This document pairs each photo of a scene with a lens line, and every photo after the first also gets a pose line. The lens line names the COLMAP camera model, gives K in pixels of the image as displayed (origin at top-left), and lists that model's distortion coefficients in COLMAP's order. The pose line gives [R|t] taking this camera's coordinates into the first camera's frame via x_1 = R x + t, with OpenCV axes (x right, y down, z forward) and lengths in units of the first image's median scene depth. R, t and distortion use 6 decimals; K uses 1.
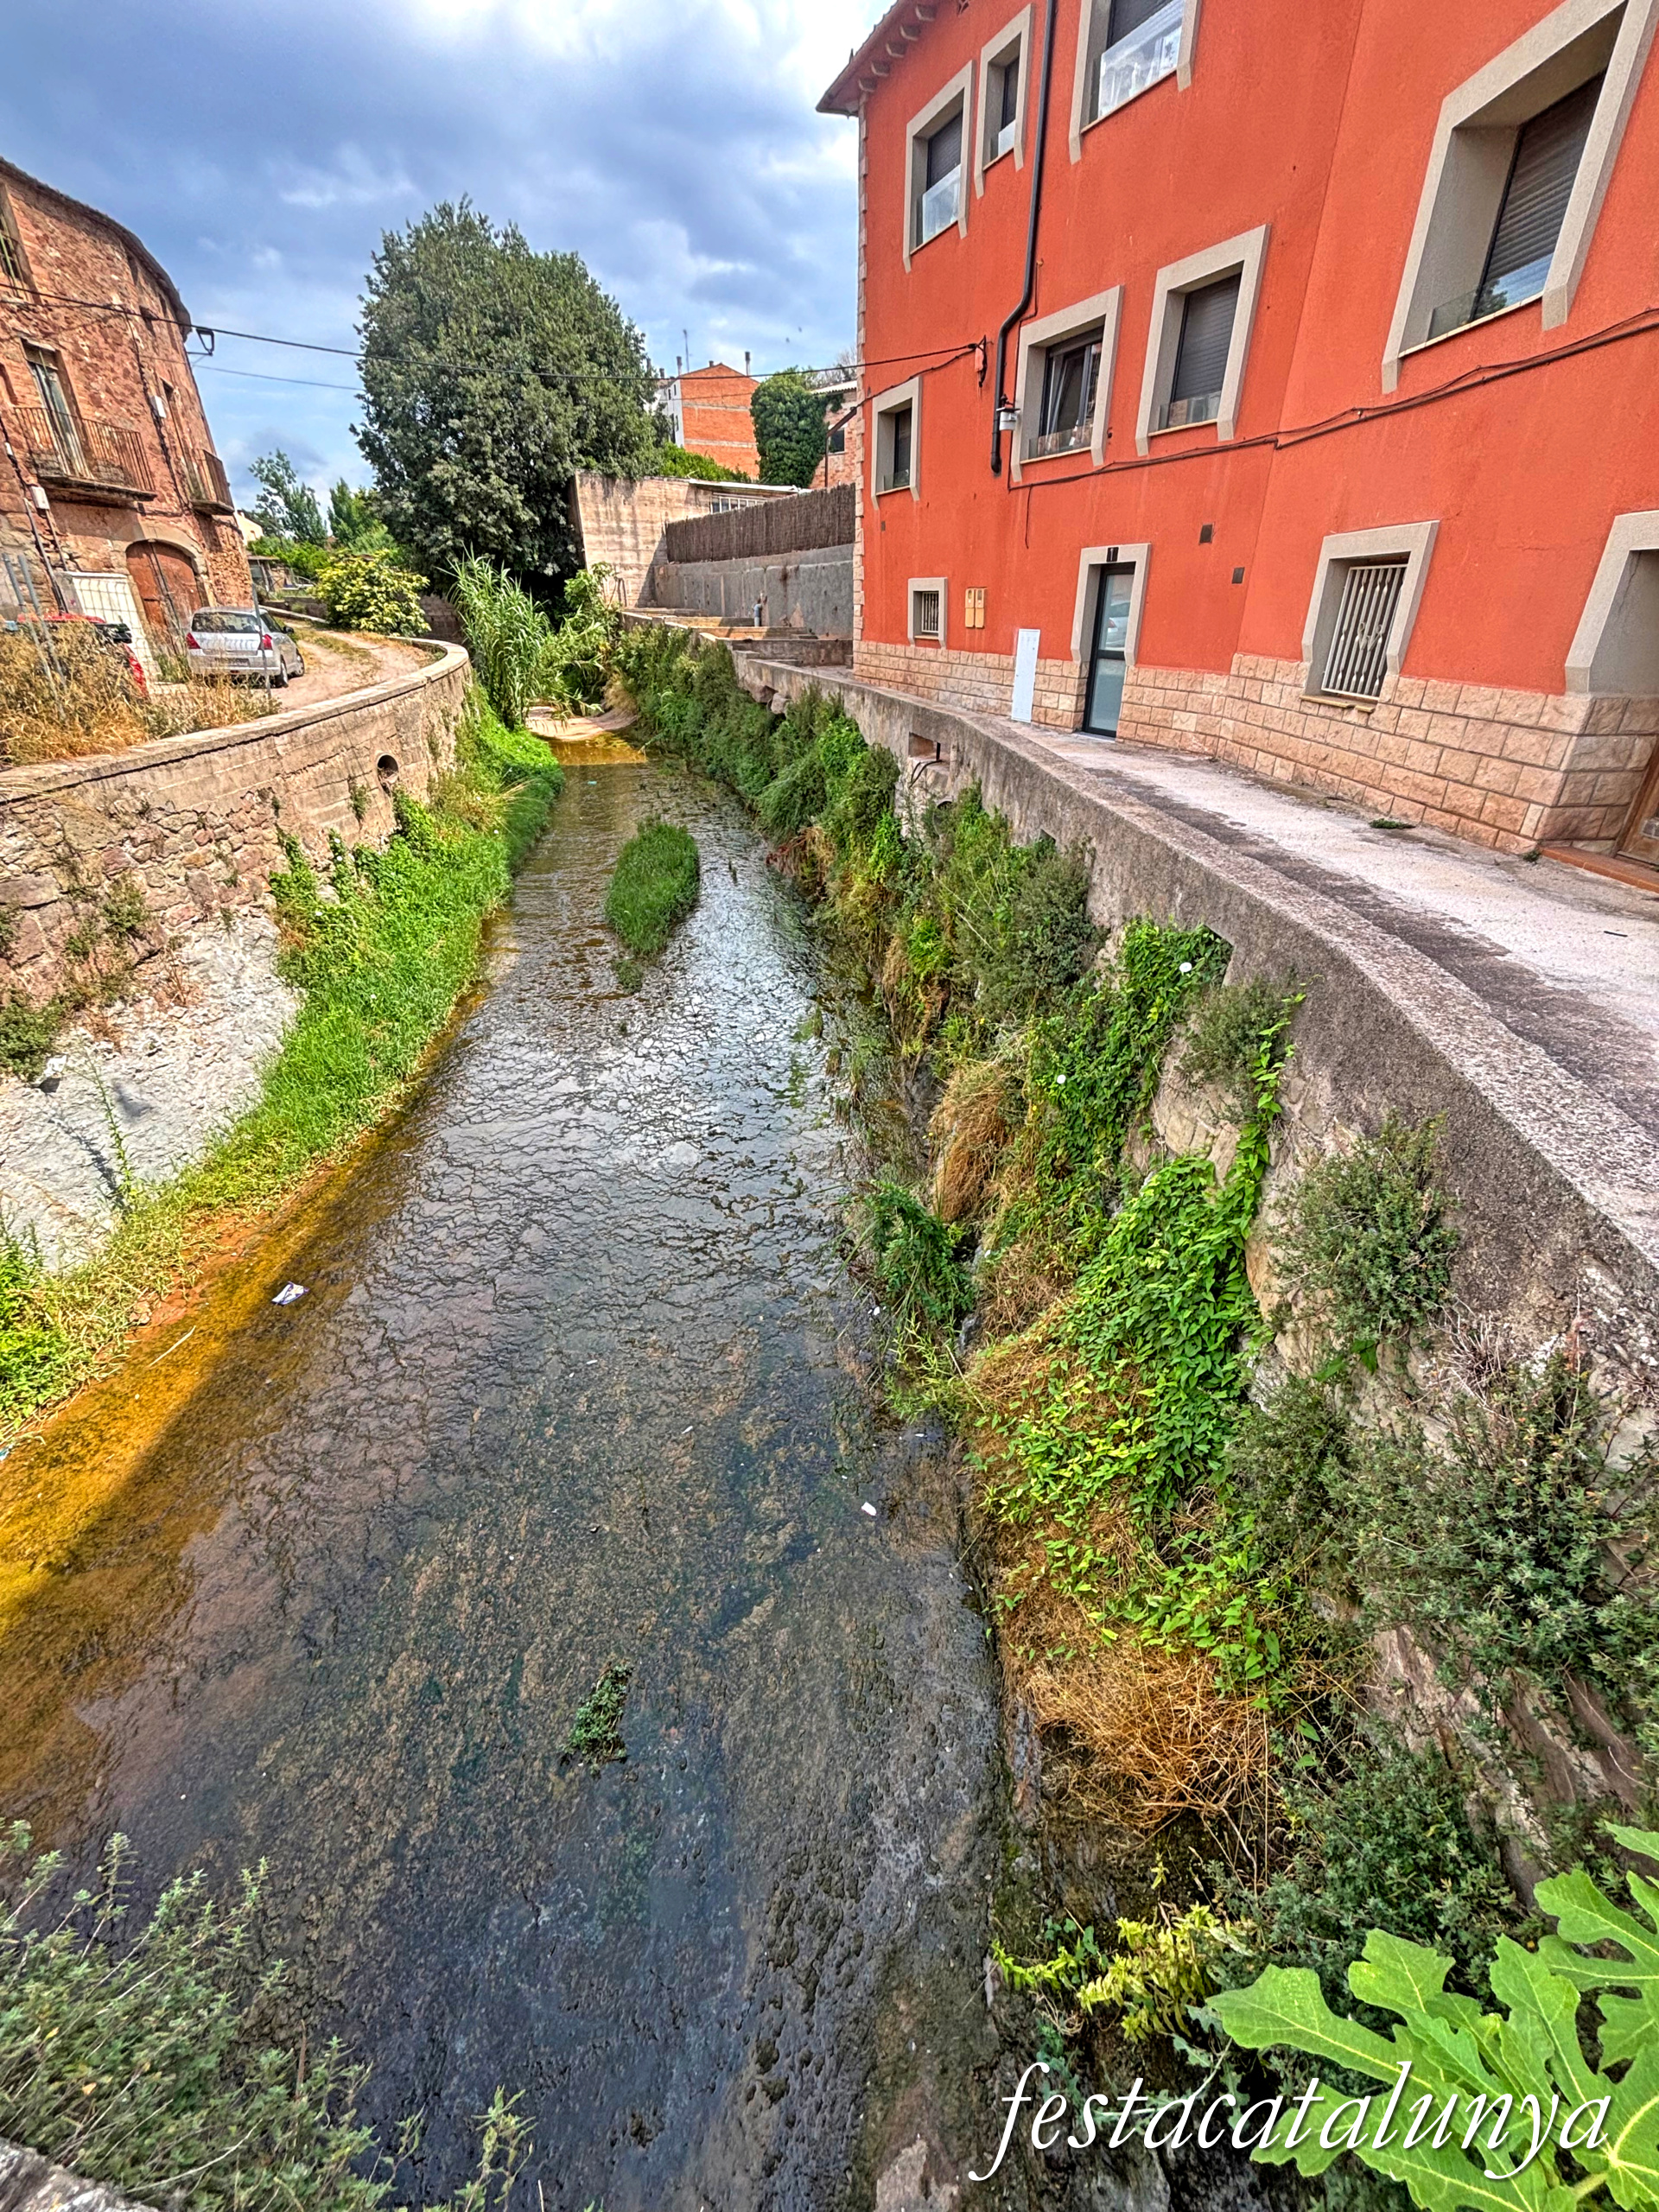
lens RADIAL K [[887.0, 0, 820.2], [0, 887.0, 1104.4], [0, 0, 1]] dist [-0.000581, -0.000107]
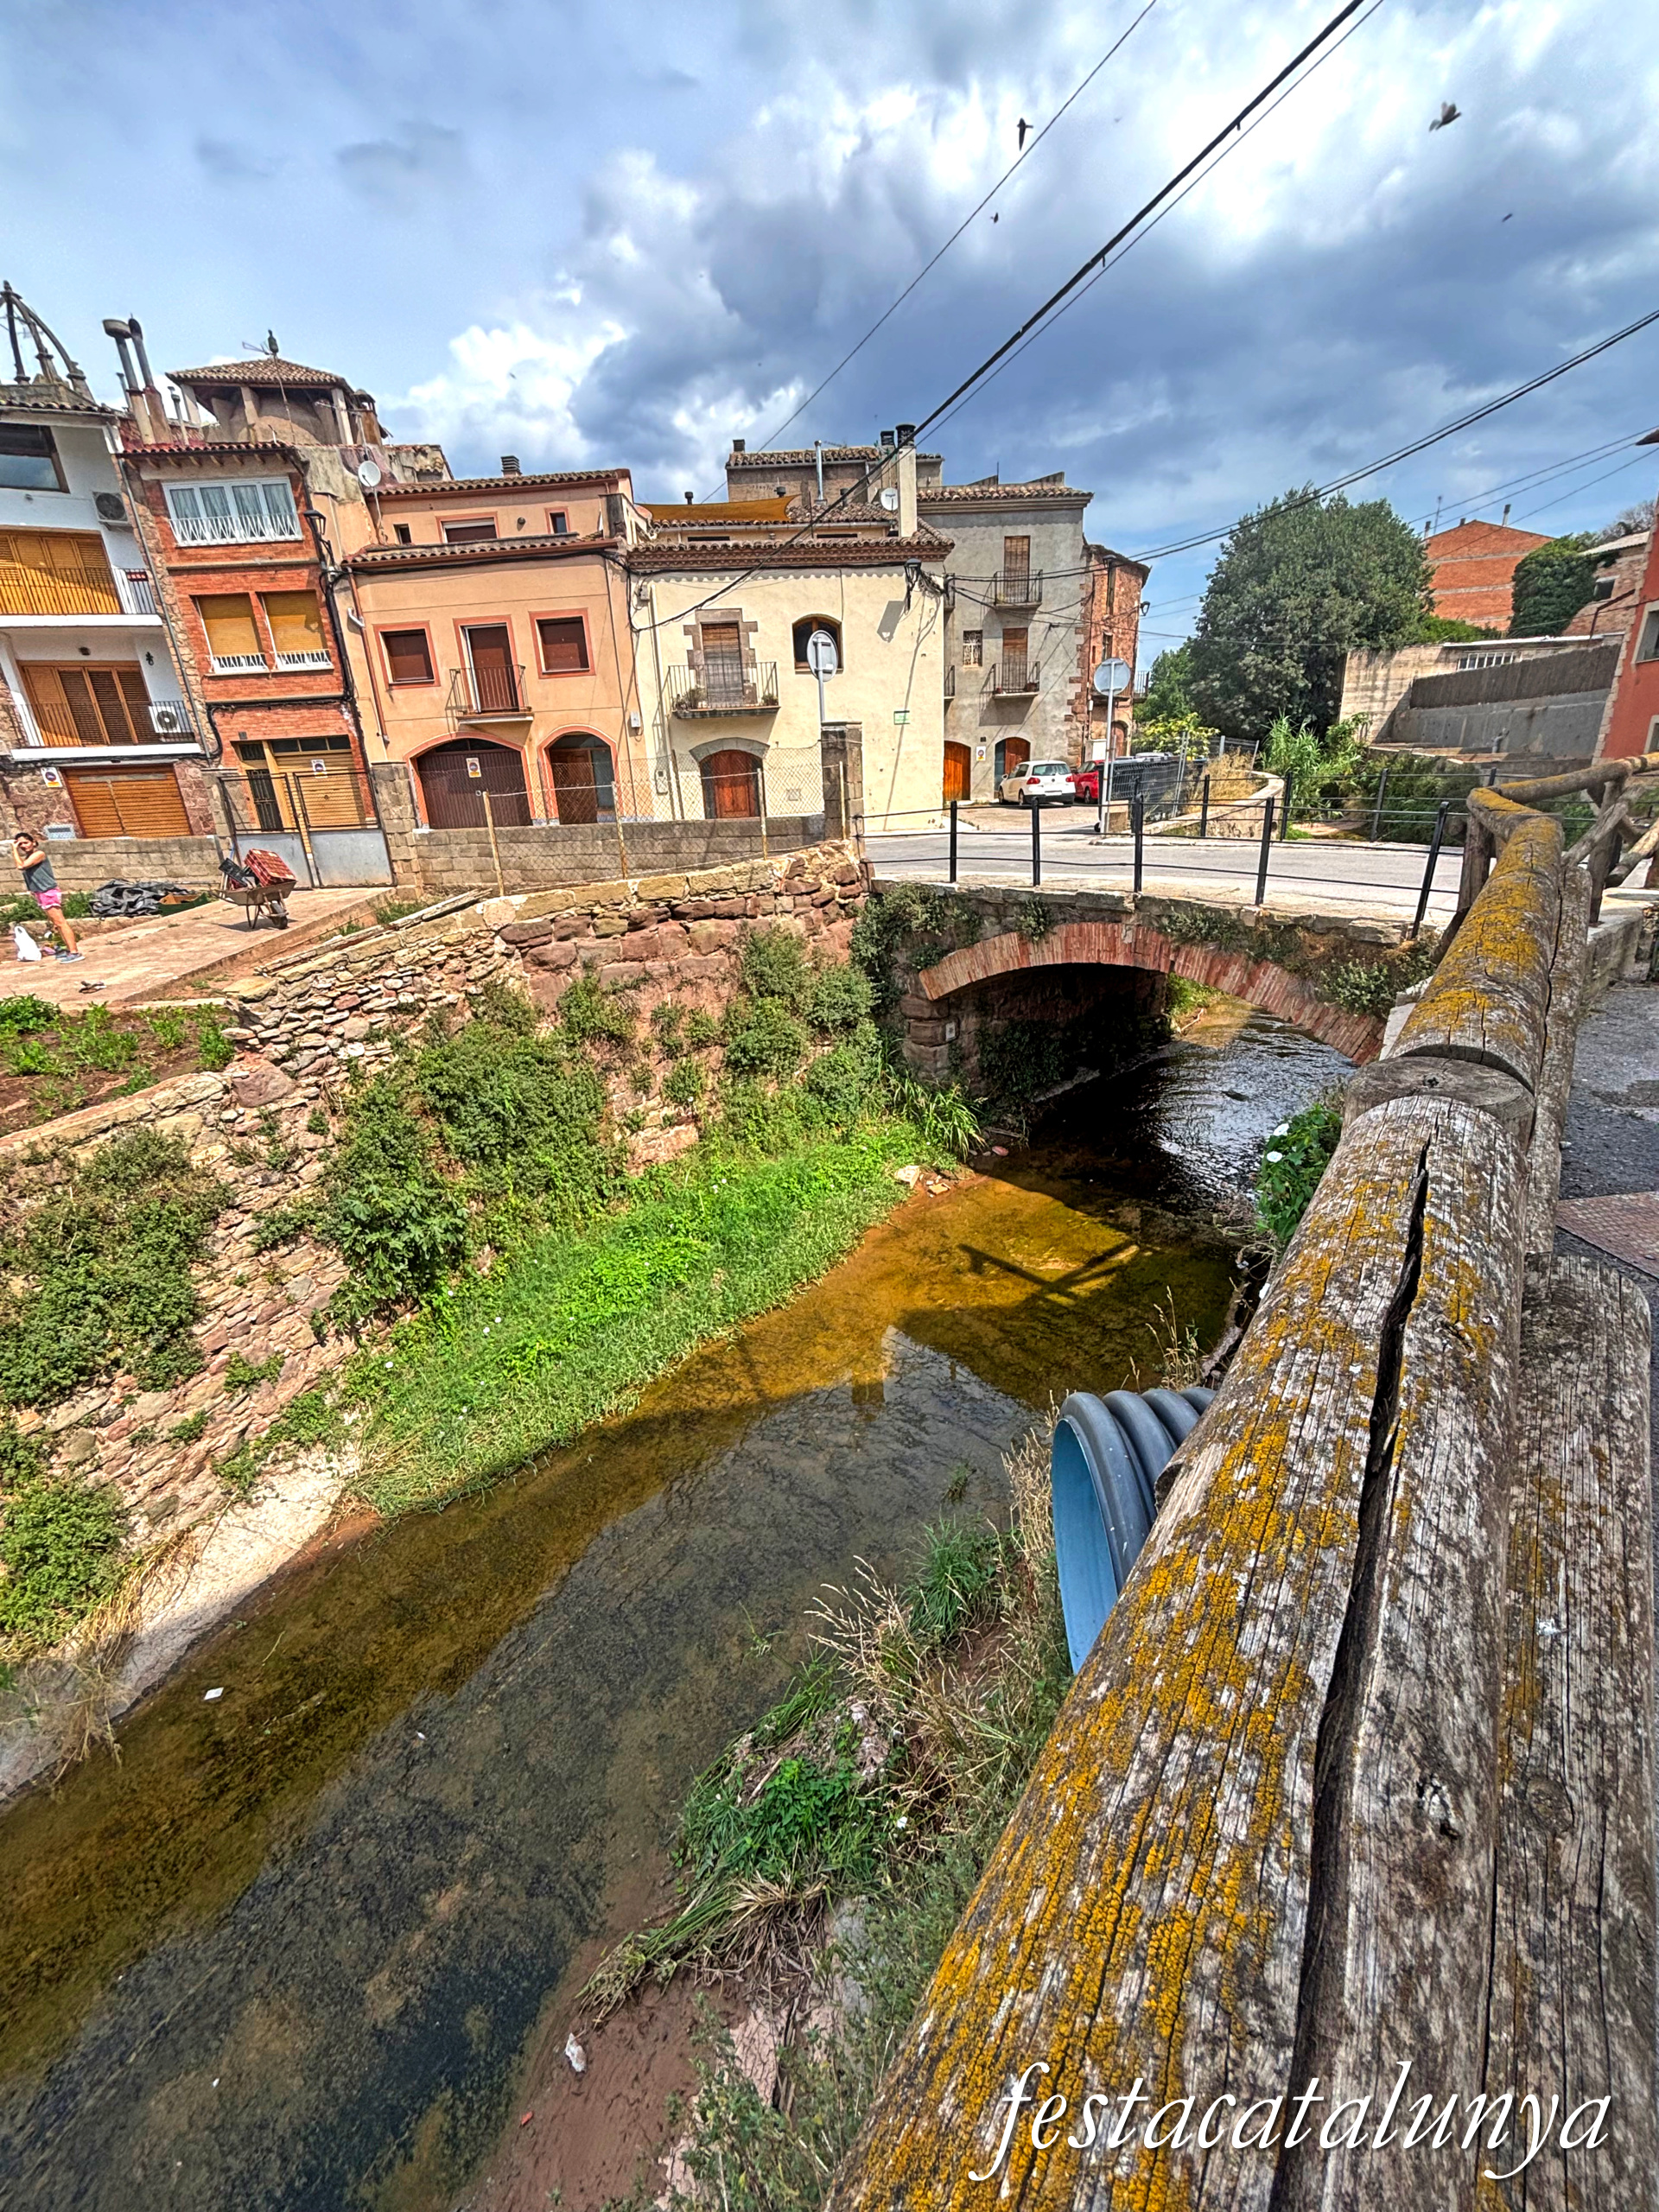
lens RADIAL K [[887.0, 0, 828.7], [0, 887.0, 1099.3], [0, 0, 1]] dist [-0.000581, -0.000107]
pose [[0.805404, 0.186160, -0.562734, -0.026849], [-0.259621, 0.964278, -0.052583, 0.213289], [0.532843, 0.188448, 0.824964, -0.389811]]
